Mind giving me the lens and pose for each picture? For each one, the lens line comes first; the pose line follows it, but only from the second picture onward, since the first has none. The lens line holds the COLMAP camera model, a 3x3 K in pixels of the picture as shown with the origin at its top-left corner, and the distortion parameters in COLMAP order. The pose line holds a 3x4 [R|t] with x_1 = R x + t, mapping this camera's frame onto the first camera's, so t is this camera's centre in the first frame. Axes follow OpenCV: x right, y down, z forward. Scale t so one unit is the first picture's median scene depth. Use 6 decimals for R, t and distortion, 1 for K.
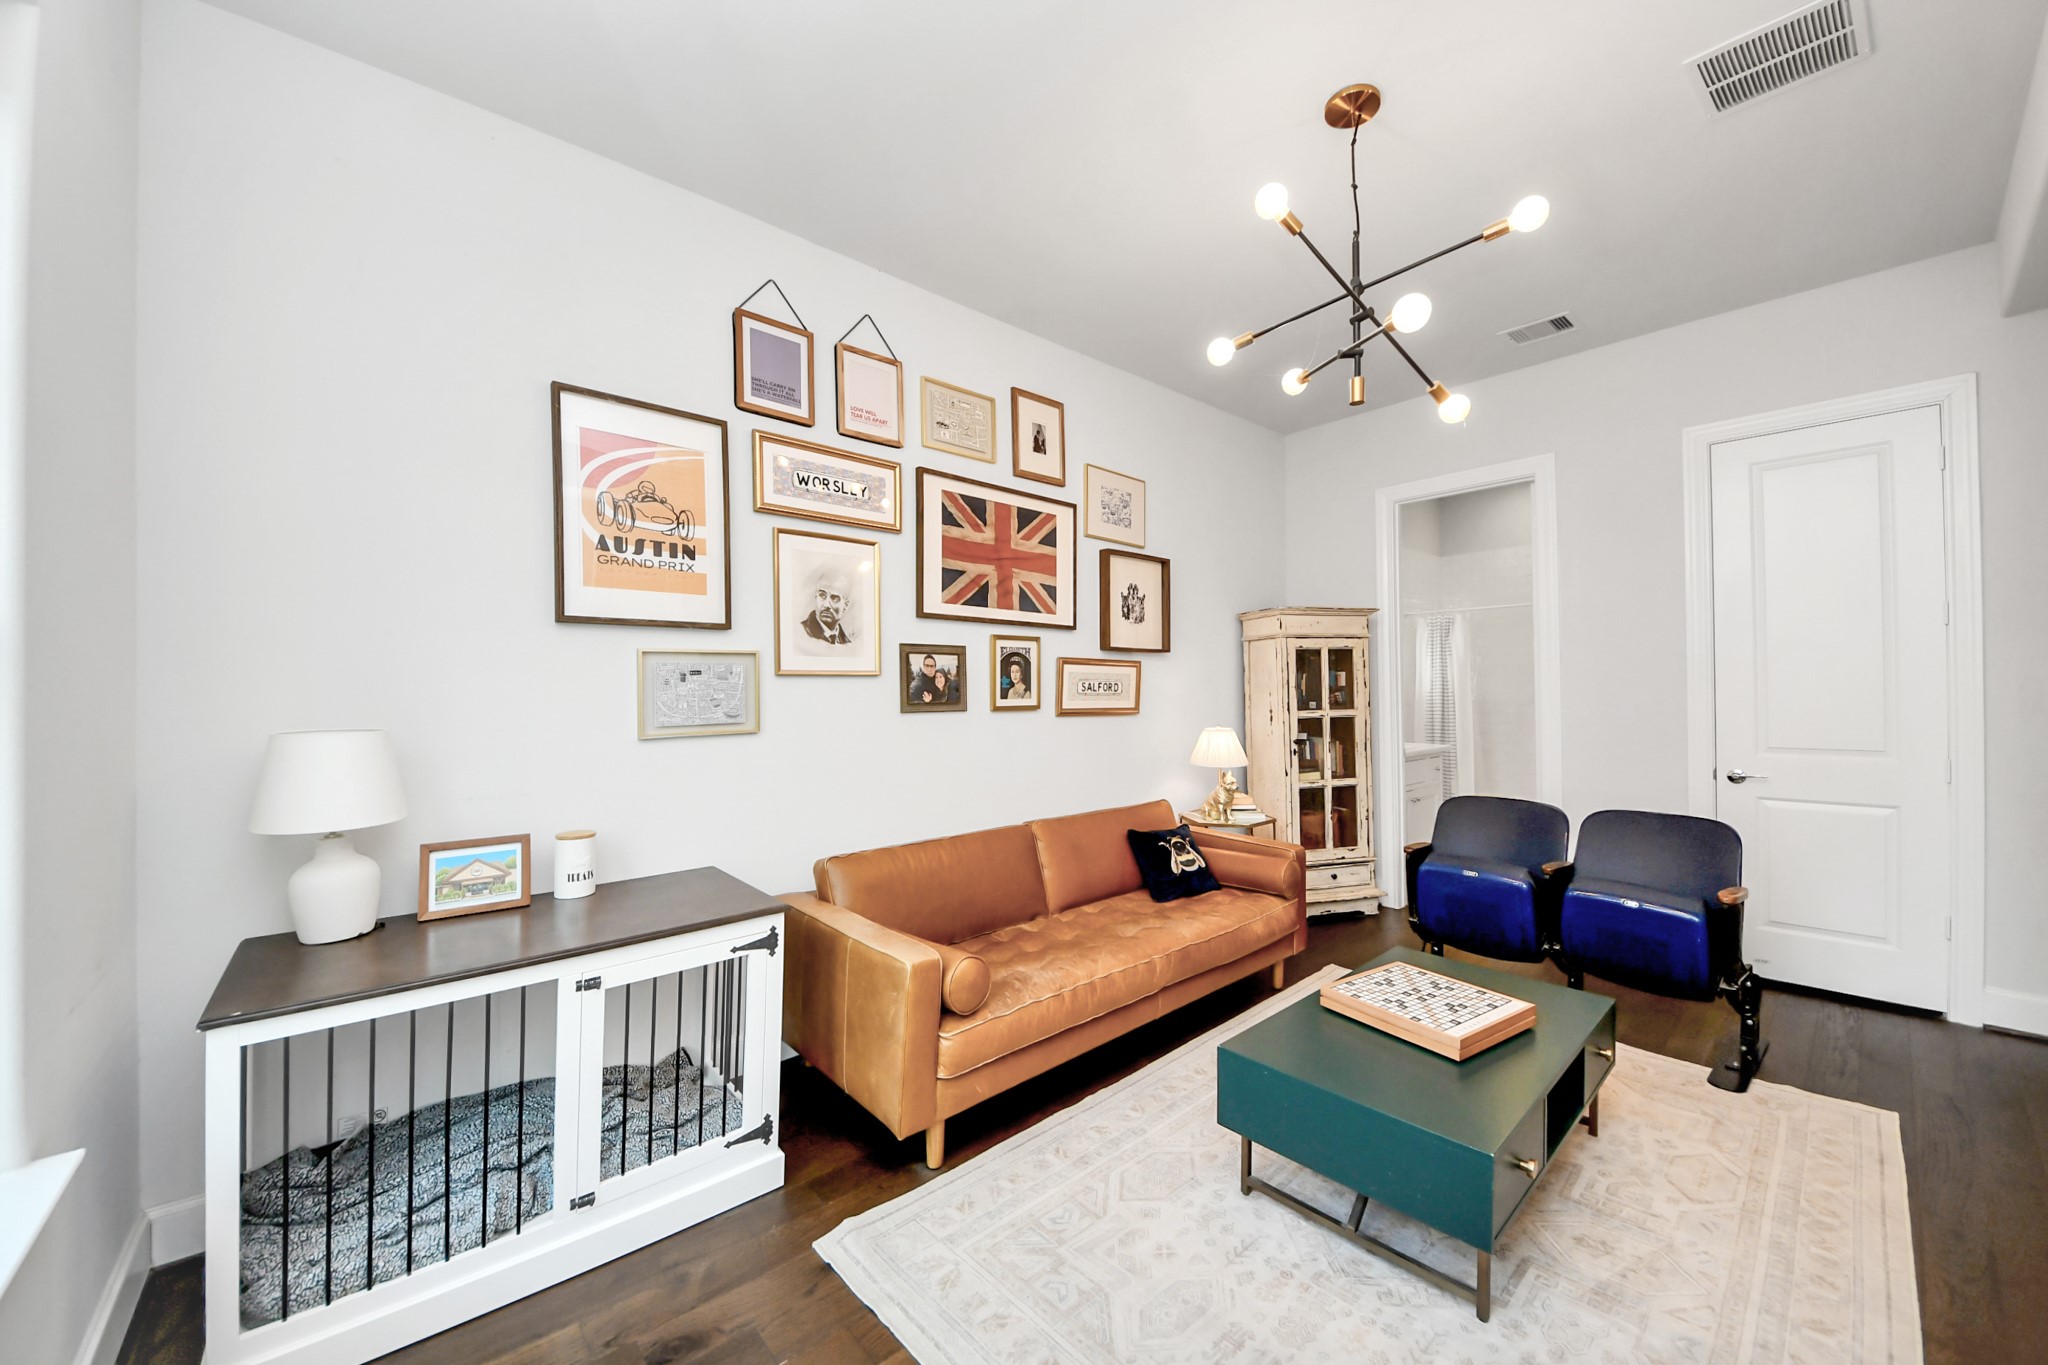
lens RADIAL K [[729.7, 0, 1012.4], [0, 729.7, 691.3], [0, 0, 1]] dist [0.051286, -0.029046]
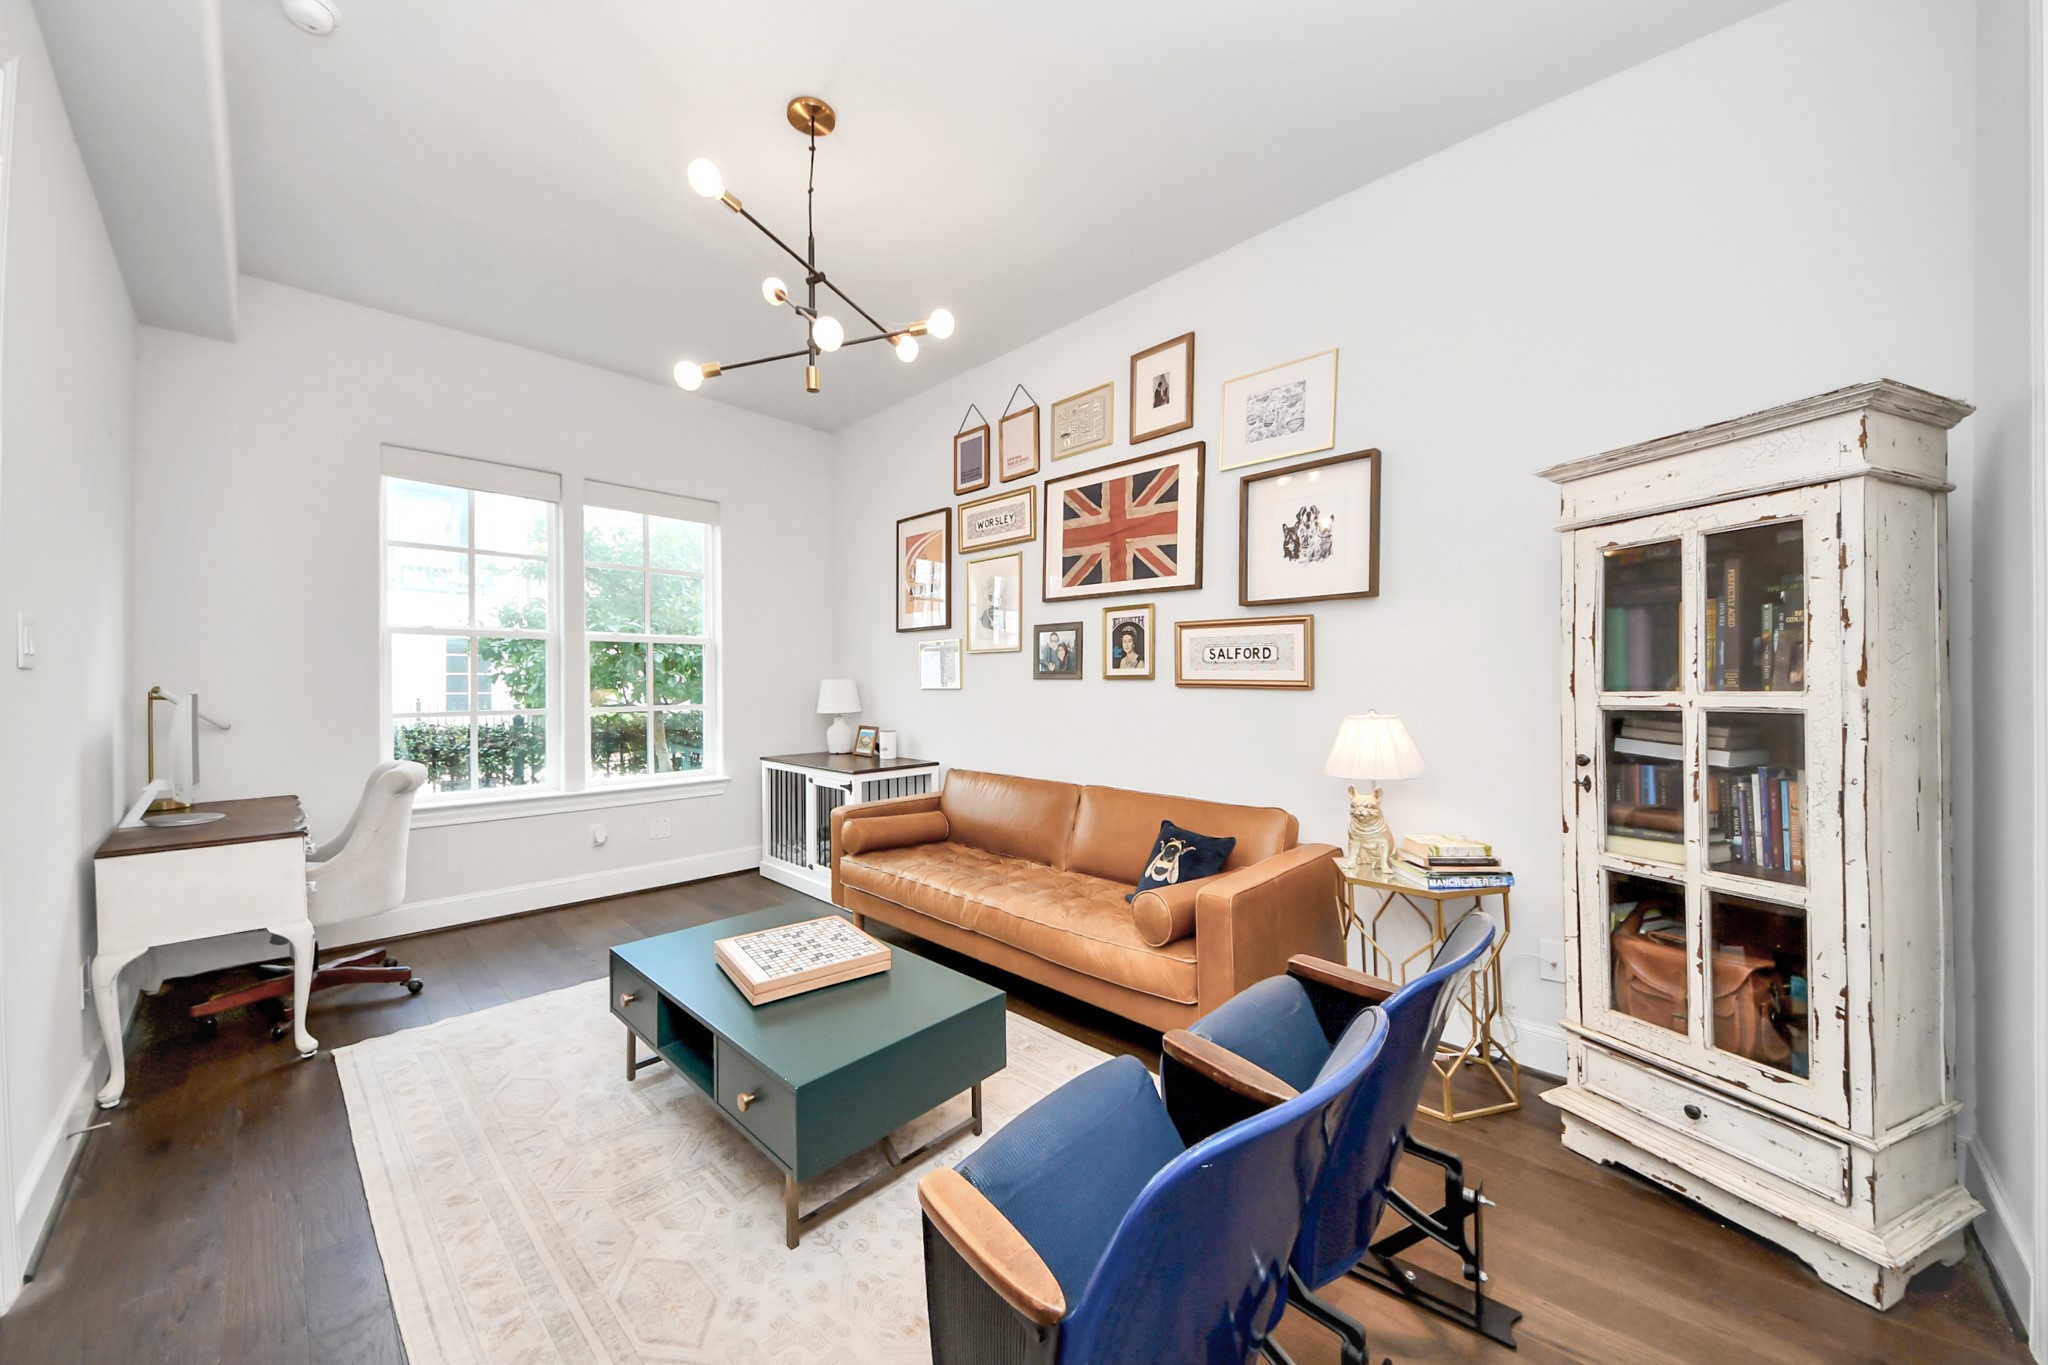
lens RADIAL K [[743.4, 0, 1024.9], [0, 743.4, 693.9], [0, 0, 1]] dist [0.053837, -0.031398]
pose [[0.077626, 0.020772, -0.996766, 1.028325], [-0.004086, 0.999781, 0.020517, 0.025389], [0.996974, 0.002480, 0.077694, 0.785216]]
